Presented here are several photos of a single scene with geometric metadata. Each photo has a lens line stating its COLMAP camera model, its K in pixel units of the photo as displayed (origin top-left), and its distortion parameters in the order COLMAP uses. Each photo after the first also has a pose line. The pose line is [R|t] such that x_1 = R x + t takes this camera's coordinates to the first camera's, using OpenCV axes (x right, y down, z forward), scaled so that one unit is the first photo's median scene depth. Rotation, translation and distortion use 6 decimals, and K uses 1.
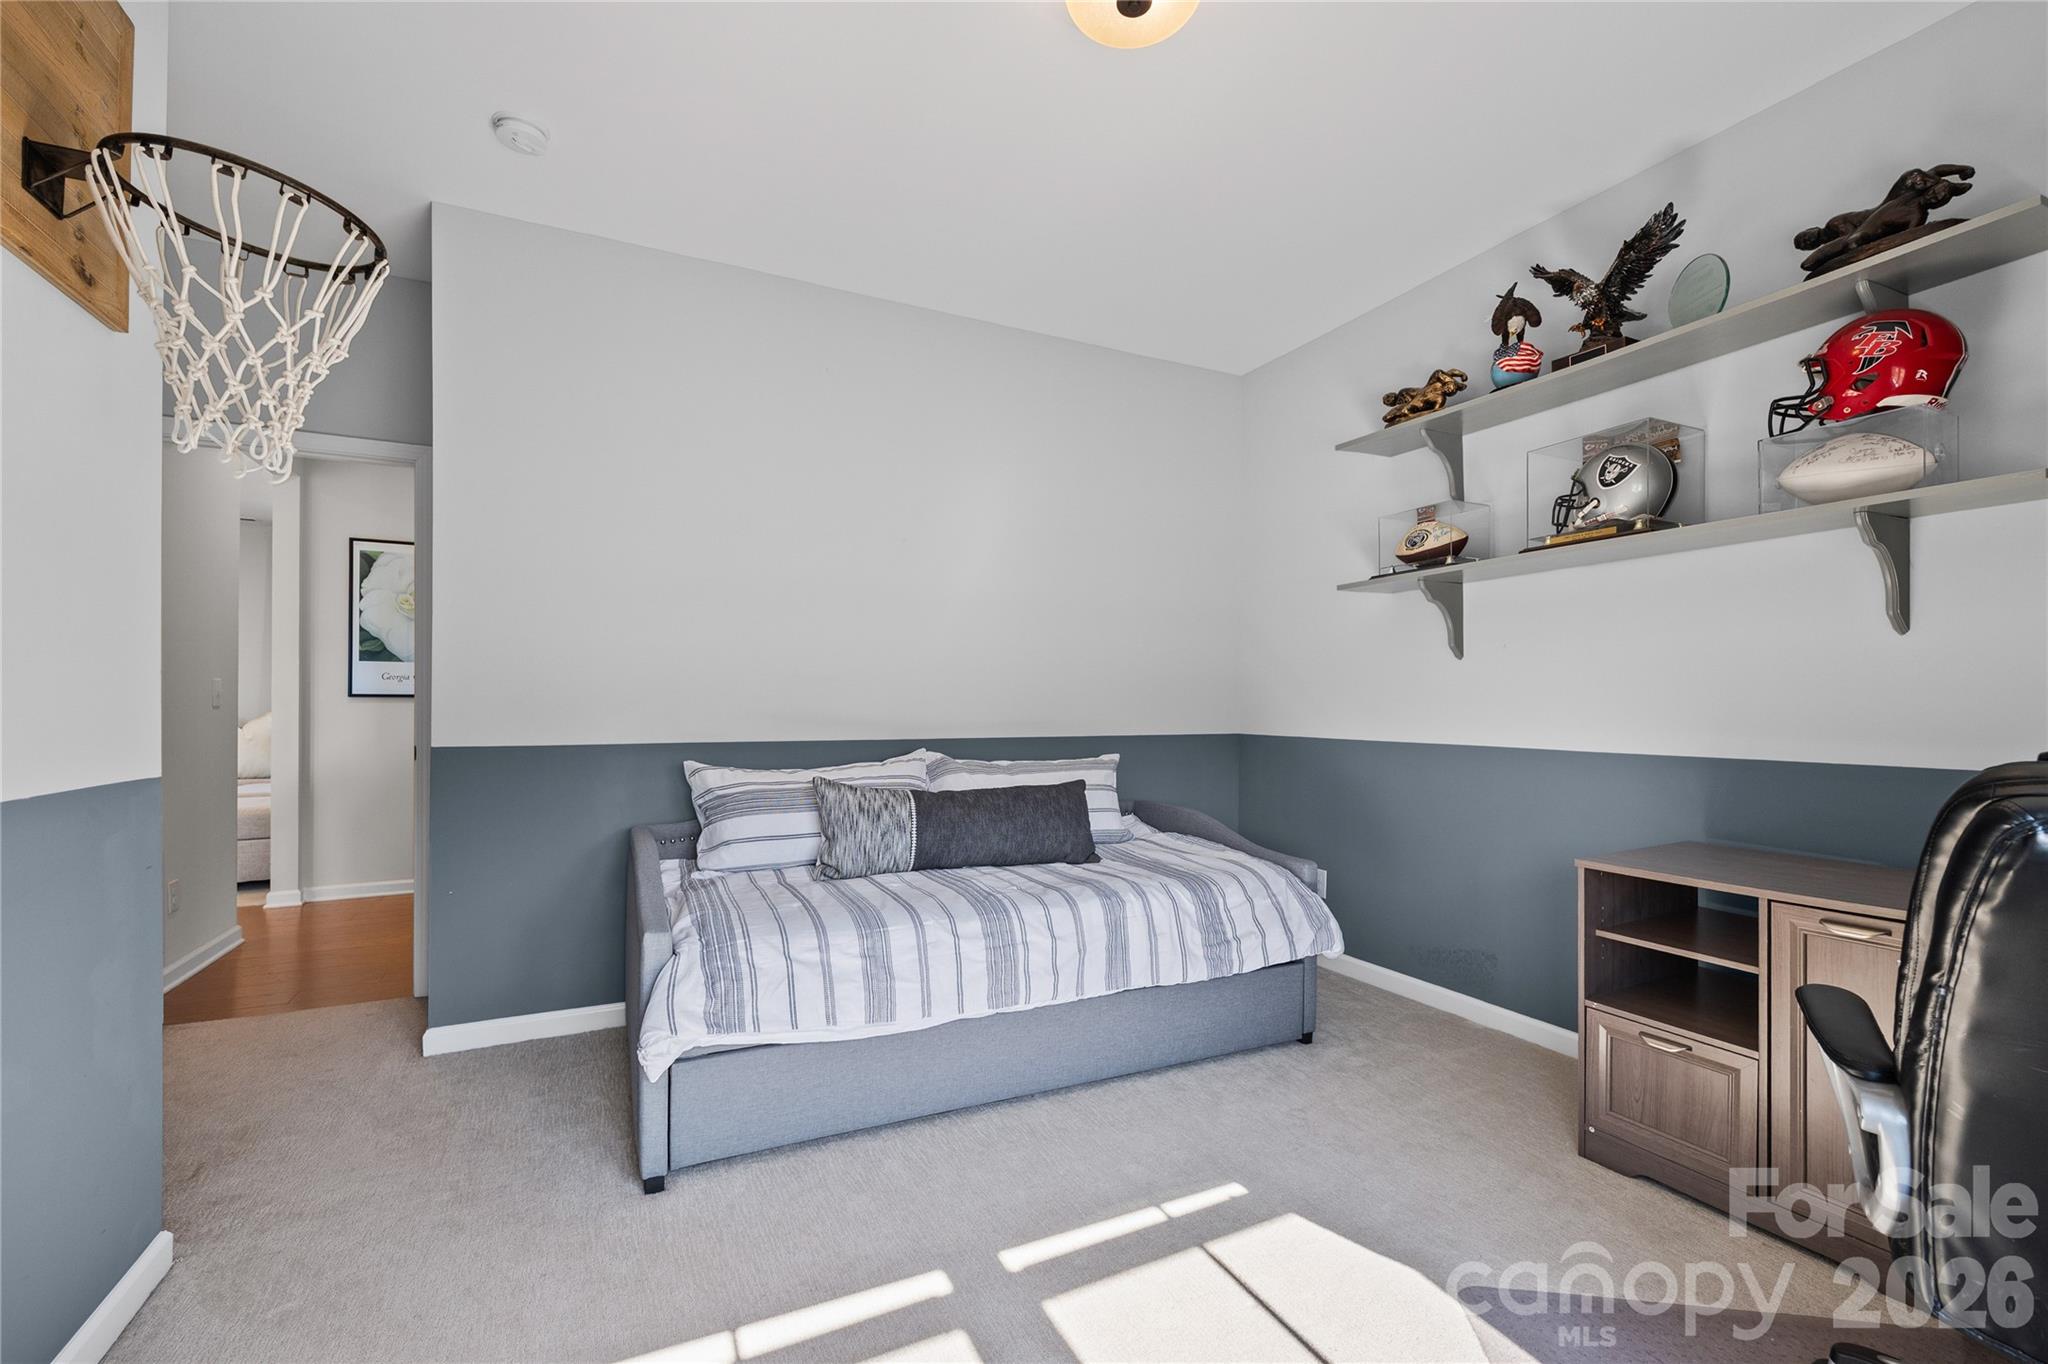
lens RADIAL K [[845.6, 0, 1016.7], [0, 845.6, 683.5], [0, 0, 1]] dist [0.002090, 0.000145]
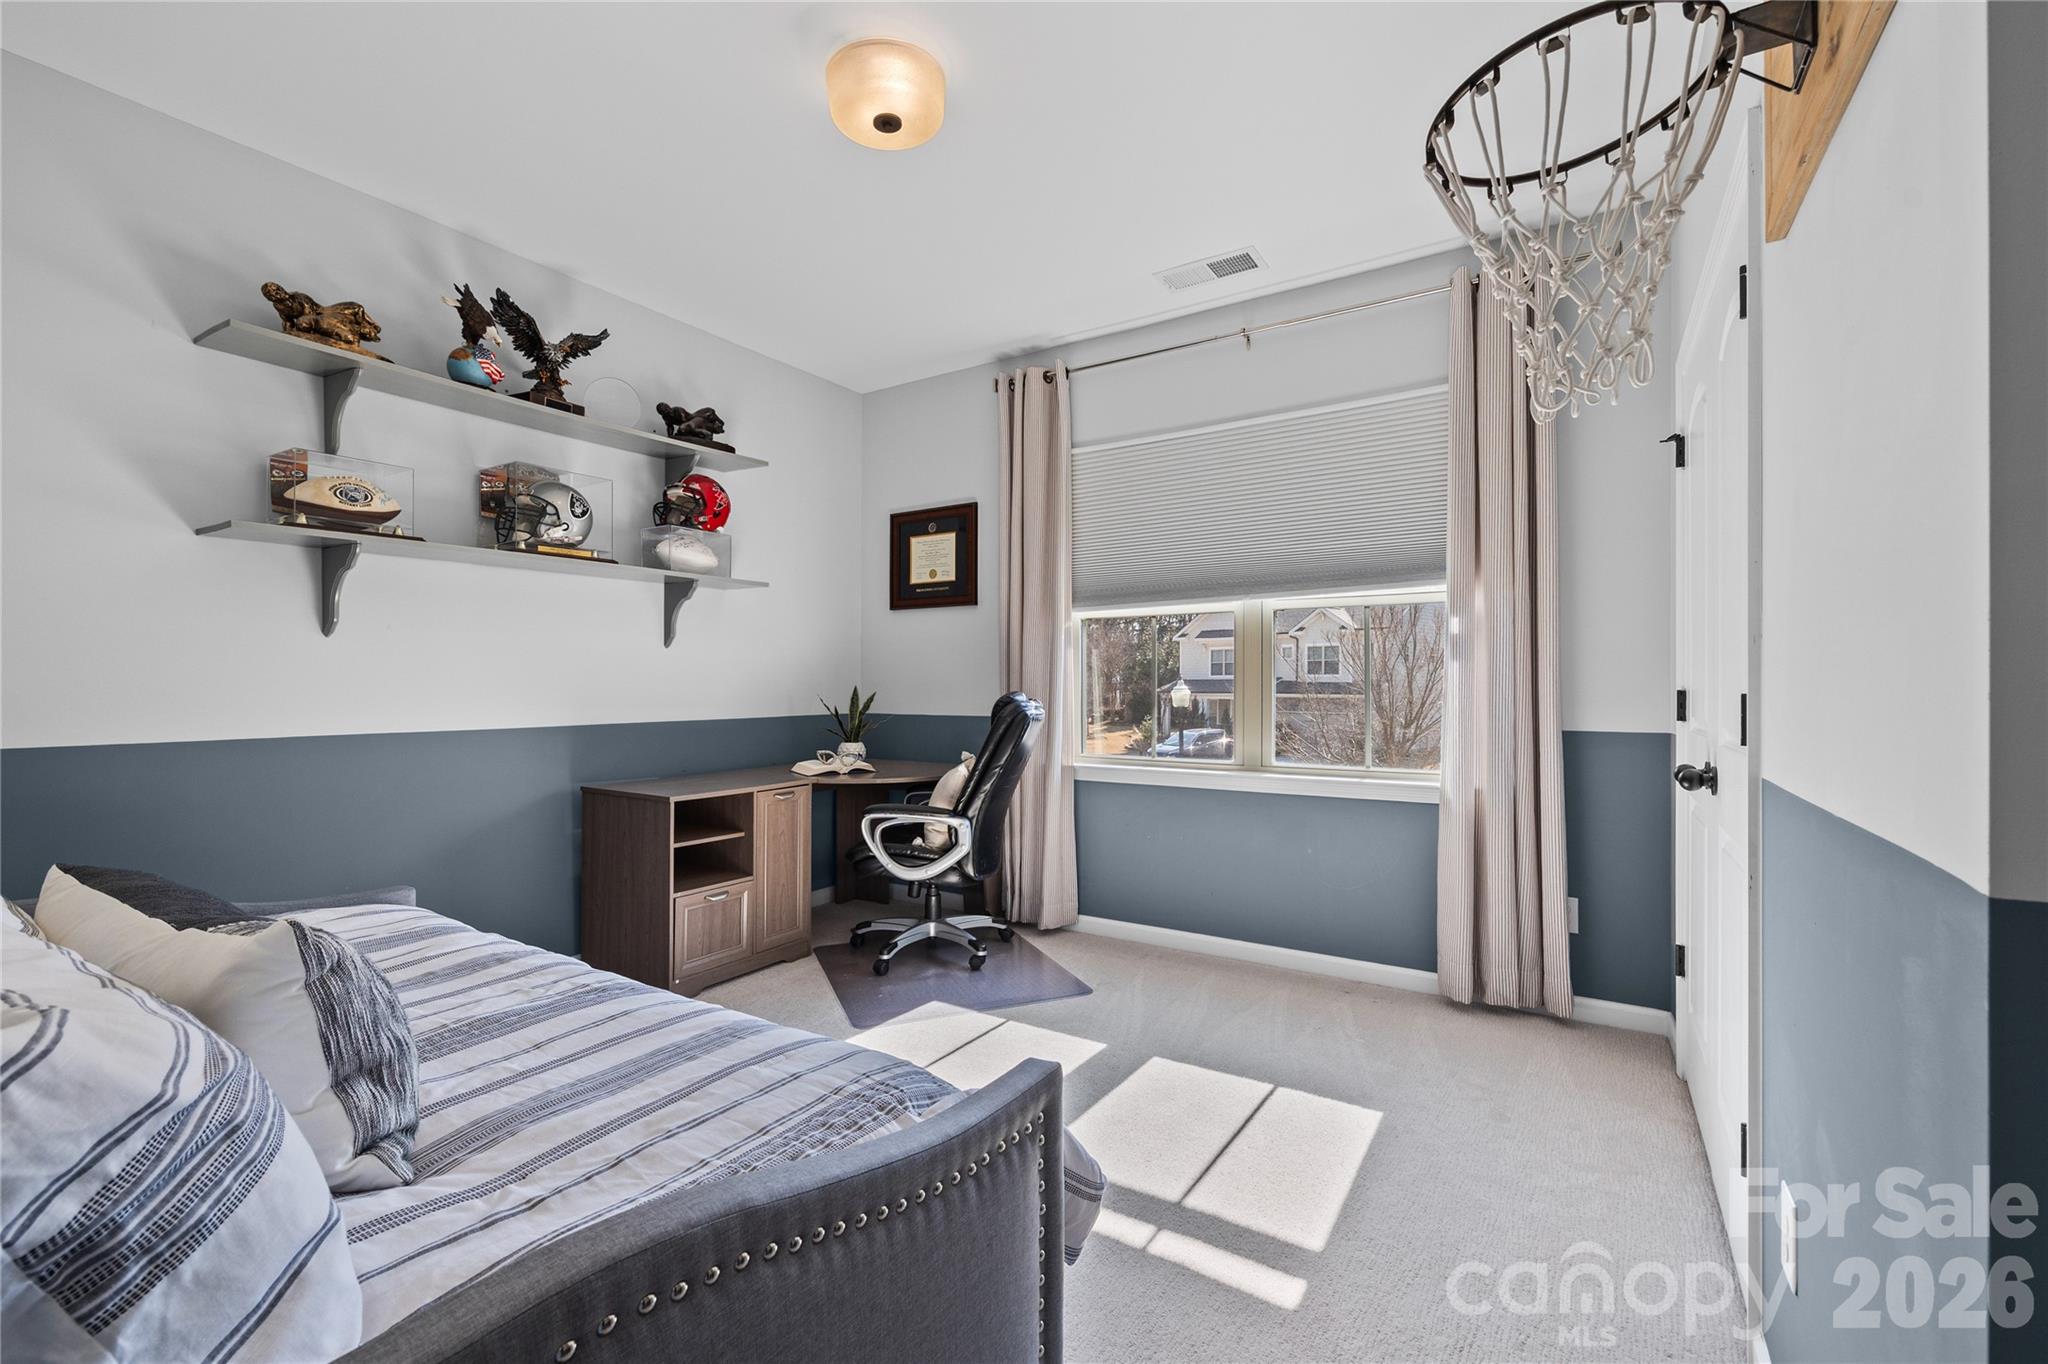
lens RADIAL K [[845.6, 0, 1023.0], [0, 845.6, 689.5], [0, 0, 1]] dist [0.002090, 0.000145]
pose [[-0.504978, -0.003368, 0.863126, -0.628519], [-0.012837, 0.999911, -0.003608, 0.018144], [-0.863037, -0.012902, -0.504976, 0.884964]]
